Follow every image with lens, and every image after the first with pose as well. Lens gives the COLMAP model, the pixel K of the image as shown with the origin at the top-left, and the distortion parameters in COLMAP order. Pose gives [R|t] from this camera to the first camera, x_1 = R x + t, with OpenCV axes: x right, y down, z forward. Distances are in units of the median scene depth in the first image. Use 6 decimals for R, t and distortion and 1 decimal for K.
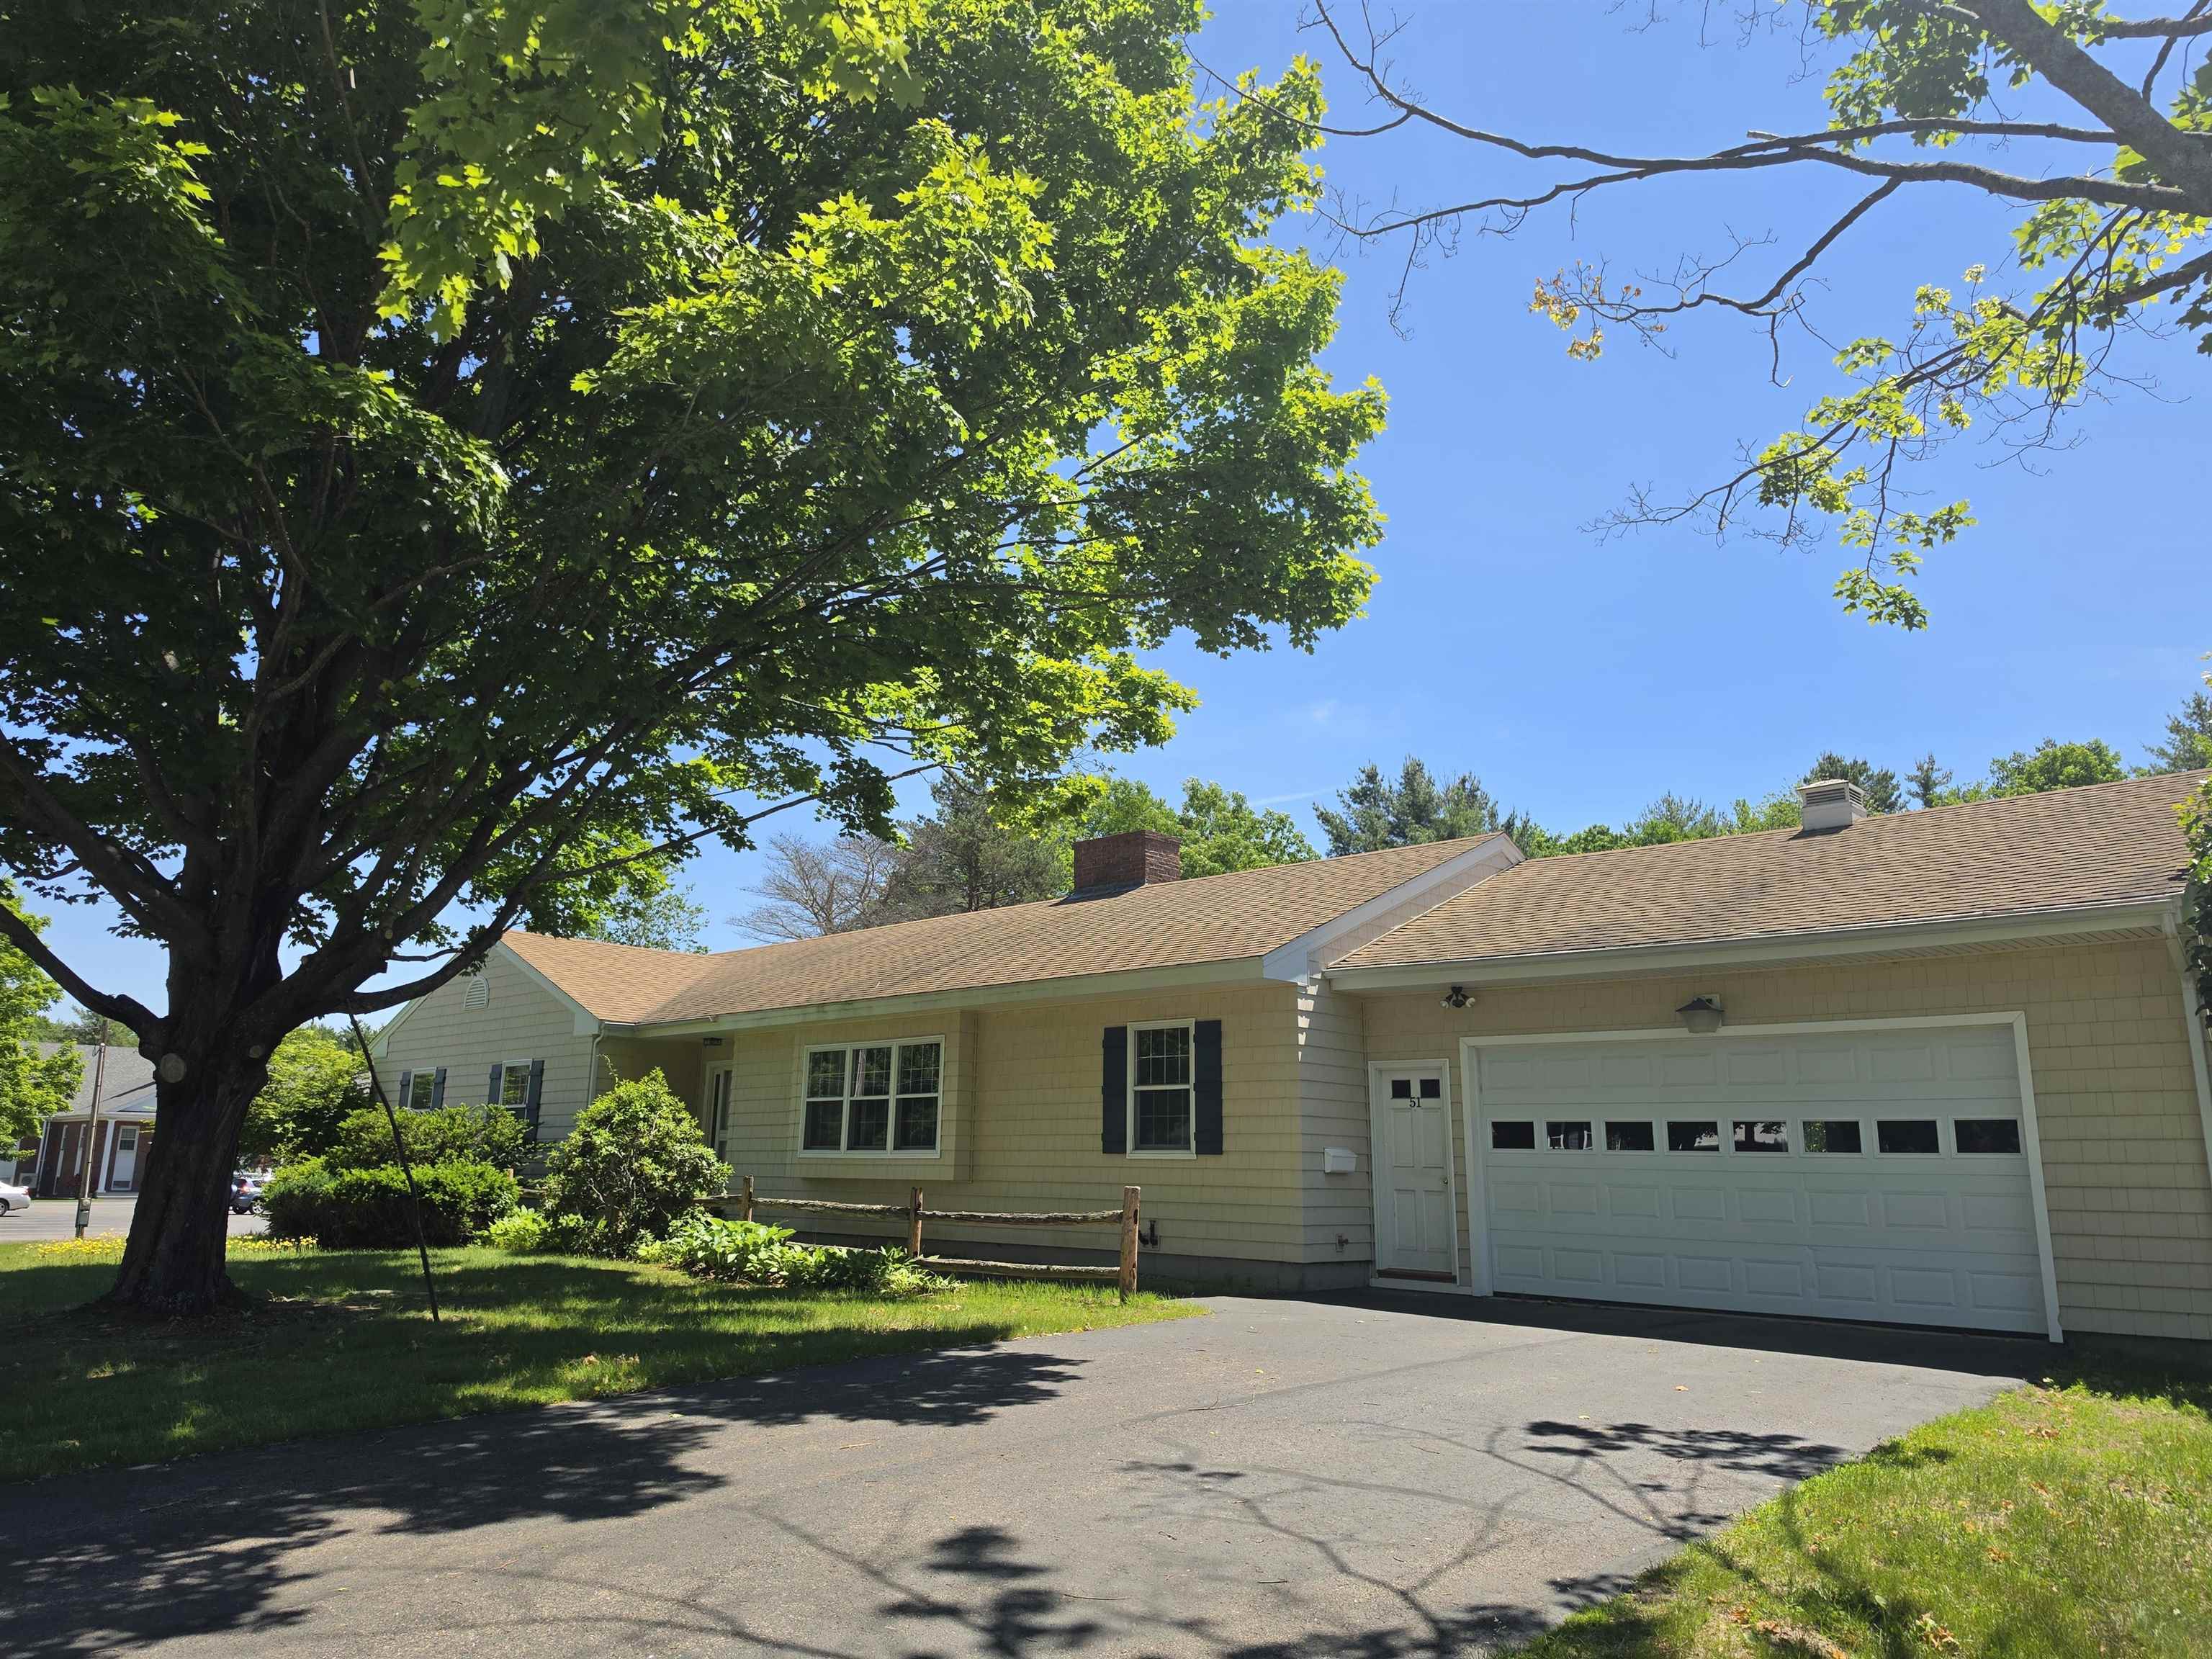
lens RADIAL K [[1517.9, 0, 1102.3], [0, 1517.9, 821.6], [0, 0, 1]] dist [0.066052, -0.078627]
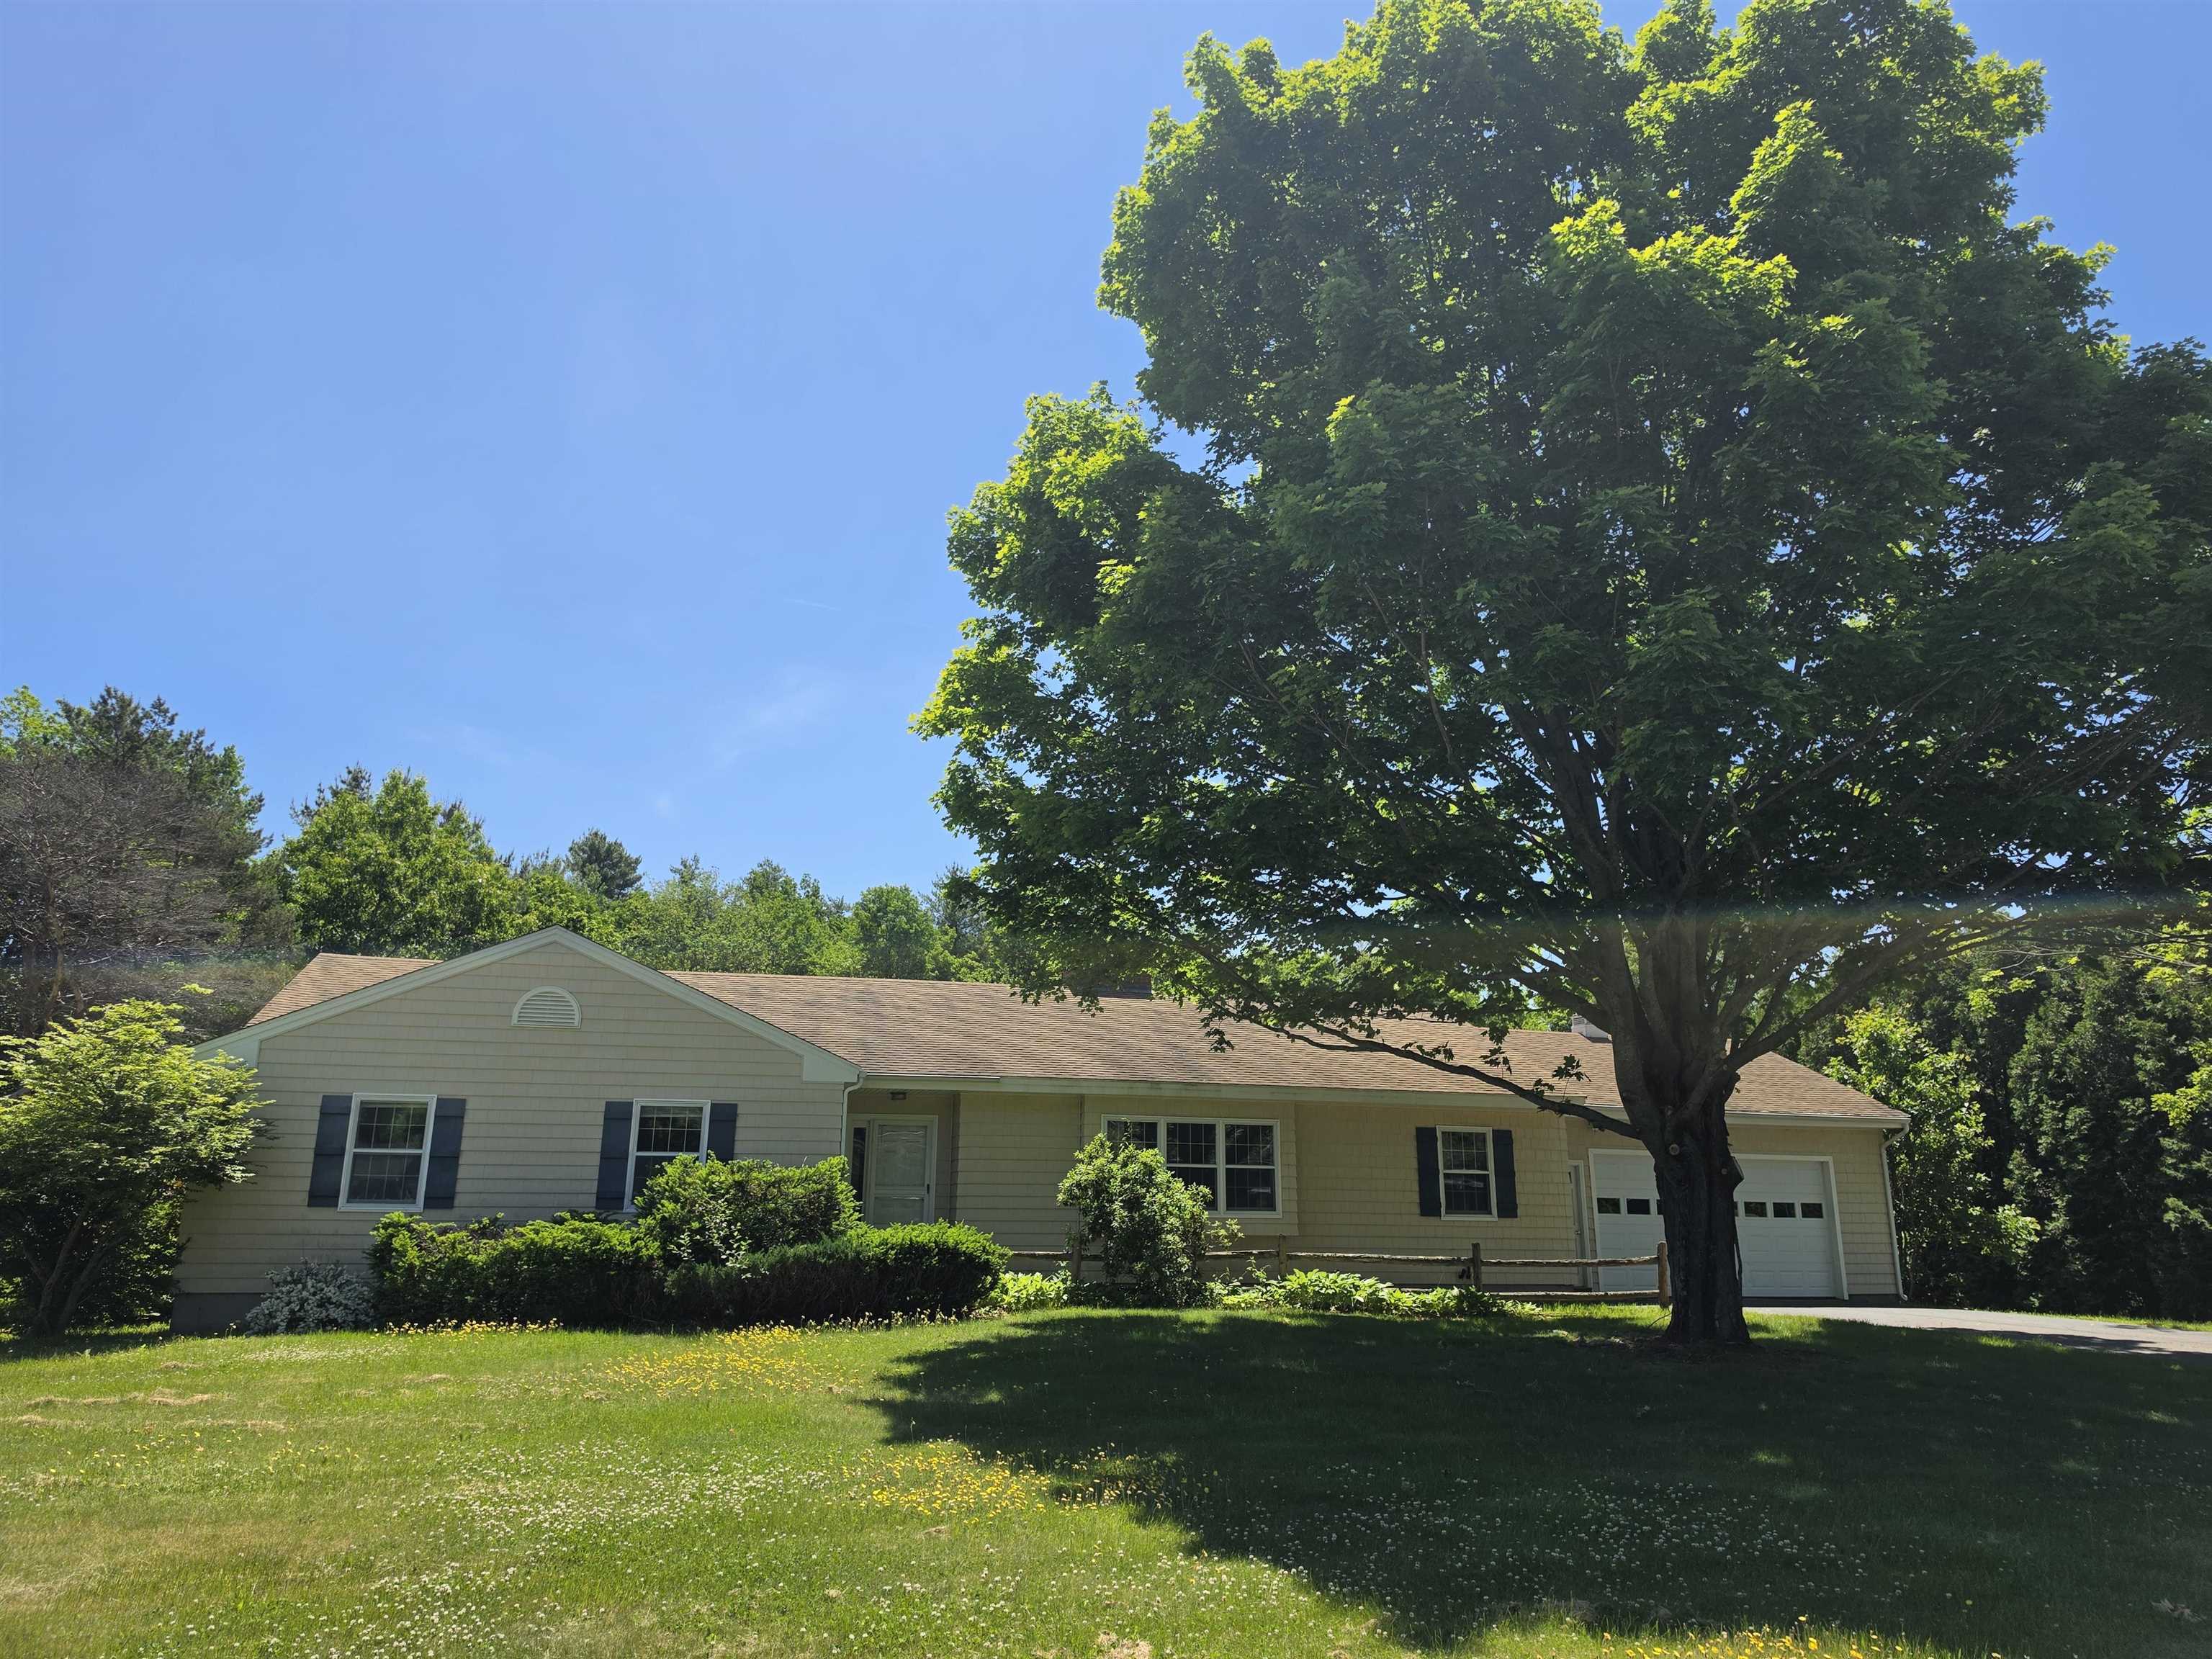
lens RADIAL K [[1517.9, 0, 1117.5], [0, 1517.9, 809.2], [0, 0, 1]] dist [0.066052, -0.078627]
pose [[0.485234, 0.234555, 0.842337, -1.556602], [-0.182304, 0.969317, -0.164896, 0.146053], [-0.855169, -0.073548, 0.513105, 0.571515]]
